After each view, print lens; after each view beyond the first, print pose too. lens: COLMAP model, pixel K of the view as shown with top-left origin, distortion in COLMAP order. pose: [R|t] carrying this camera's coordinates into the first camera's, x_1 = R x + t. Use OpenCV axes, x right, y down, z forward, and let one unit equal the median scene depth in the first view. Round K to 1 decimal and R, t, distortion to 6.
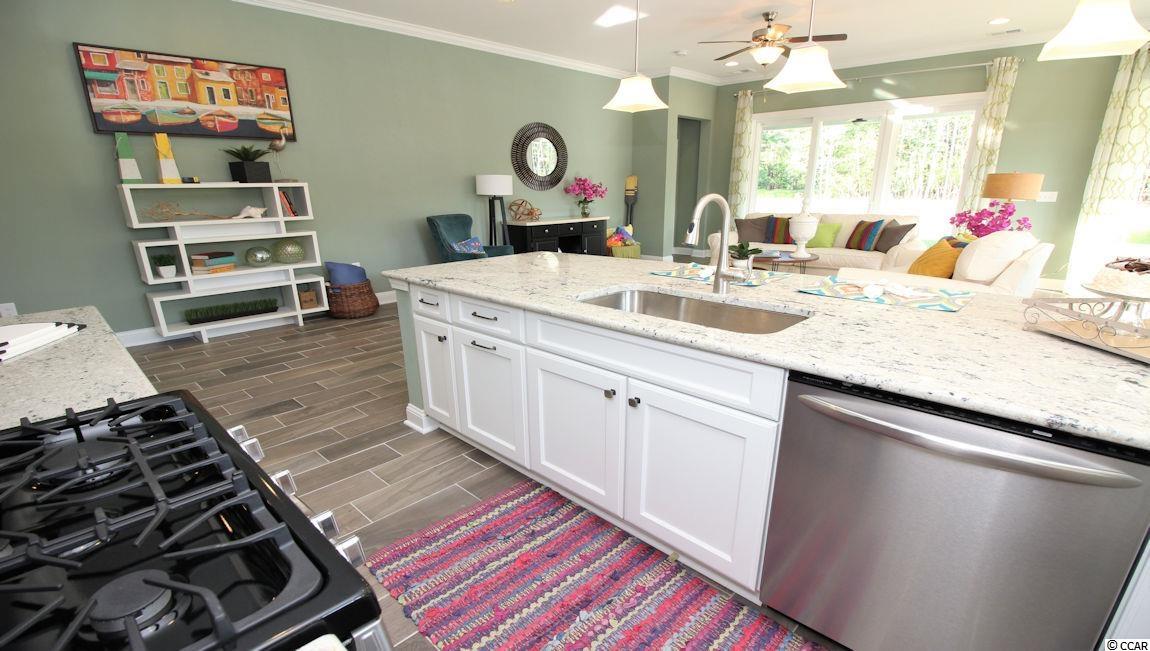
lens RADIAL K [[513.1, 0, 577.2], [0, 513.1, 357.7], [0, 0, 1]] dist [-0.000204, -0.013168]
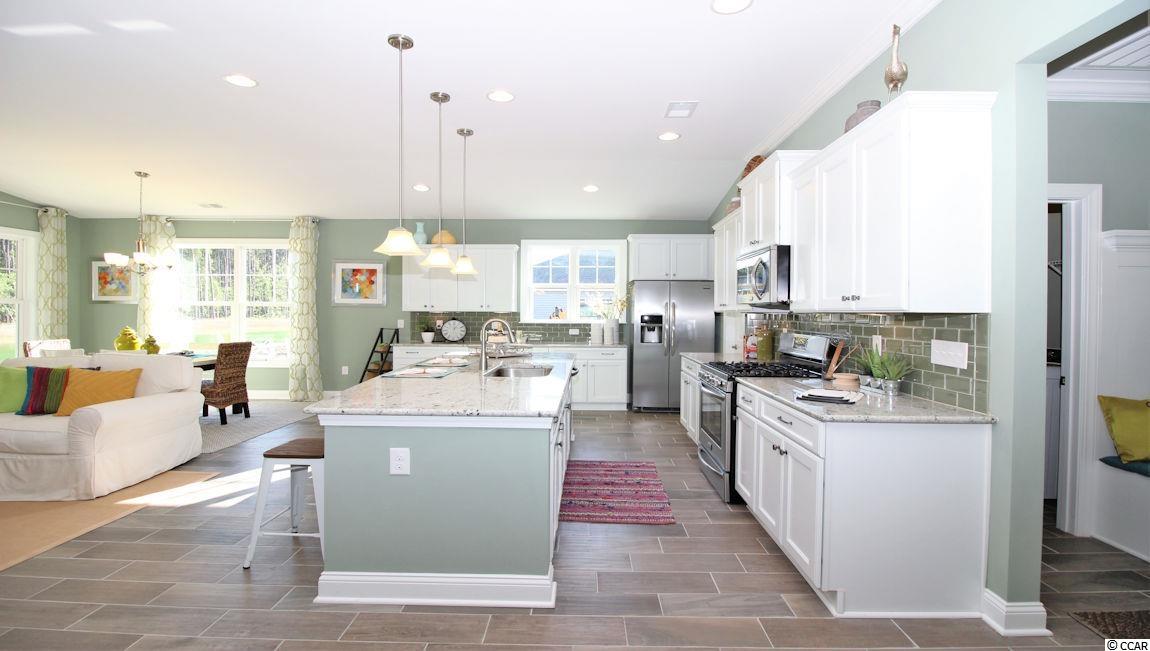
lens RADIAL K [[512.5, 0, 549.3], [0, 512.5, 320.5], [0, 0, 1]] dist [-0.000619, -0.014089]
pose [[-0.624843, -0.009017, 0.780699, -0.620755], [0.247381, 0.946126, 0.208922, -0.295241], [-0.740523, 0.323673, -0.588949, 0.883854]]
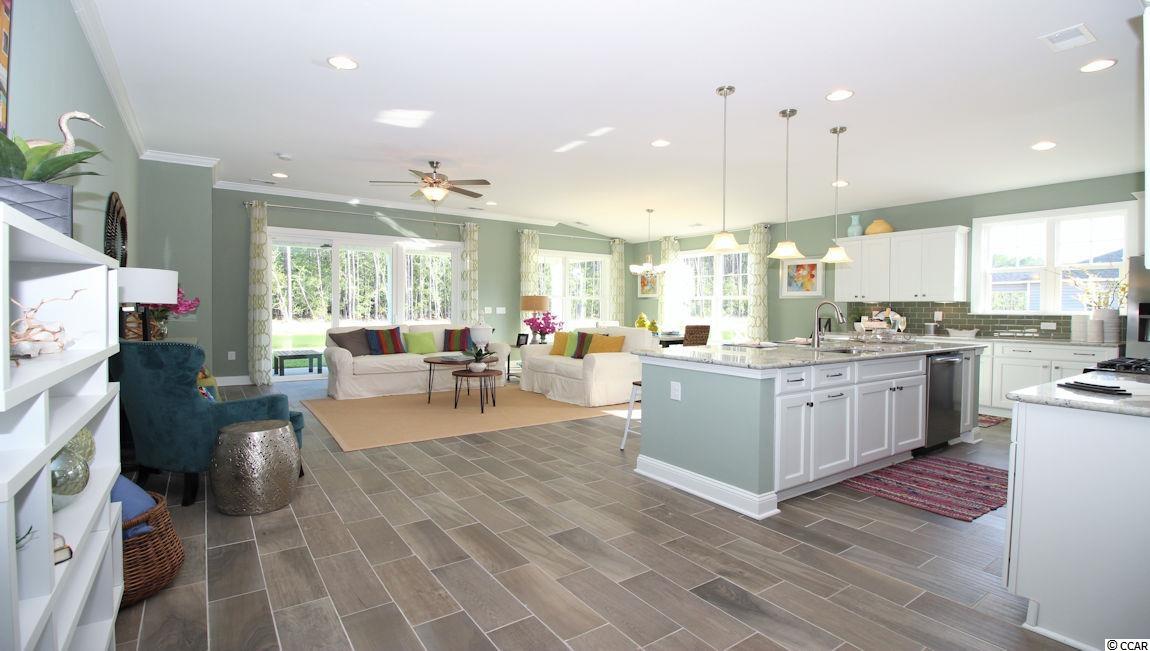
lens RADIAL K [[503.3, 0, 601.4], [0, 503.3, 318.9], [0, 0, 1]] dist [0.016188, -0.022842]
pose [[0.213192, -0.012737, 0.976927, -0.897328], [0.301675, 0.951913, -0.053423, -0.184437], [-0.929269, 0.306104, 0.206783, 0.644831]]
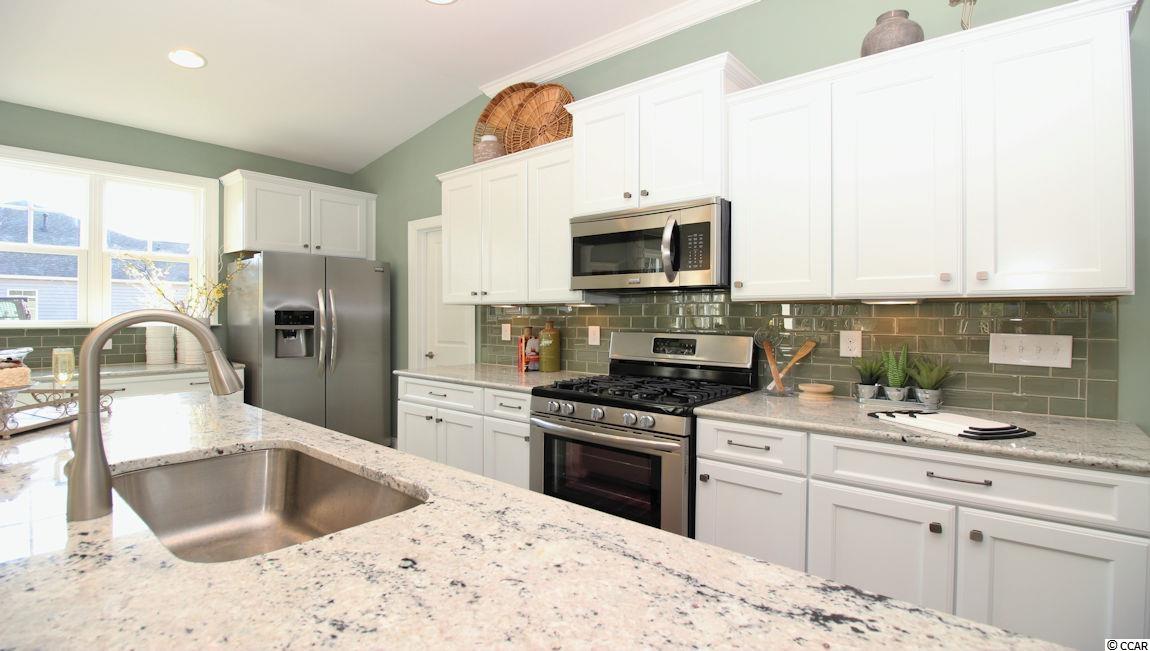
lens RADIAL K [[542.2, 0, 555.4], [0, 542.2, 314.6], [0, 0, 1]] dist [-0.000779, -0.031344]
pose [[-0.999371, 0.002243, -0.035406, -0.045826], [-0.009145, 0.947991, 0.318167, -0.216376], [0.034278, 0.318290, -0.947373, 0.676087]]
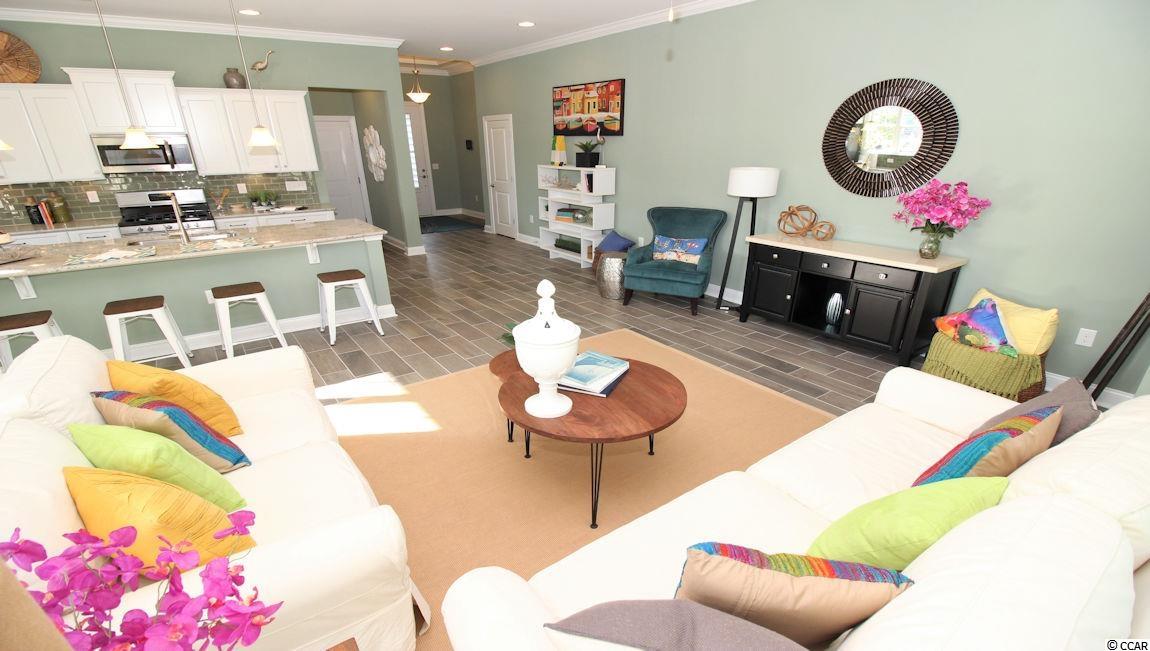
lens RADIAL K [[526.2, 0, 600.3], [0, 526.2, 368.5], [0, 0, 1]] dist [-0.000972, -0.008518]
pose [[-0.172797, 0.402078, -0.899152, 1.025328], [-0.310720, 0.844017, 0.437136, -0.560809], [0.934663, 0.354920, -0.020909, 1.358081]]
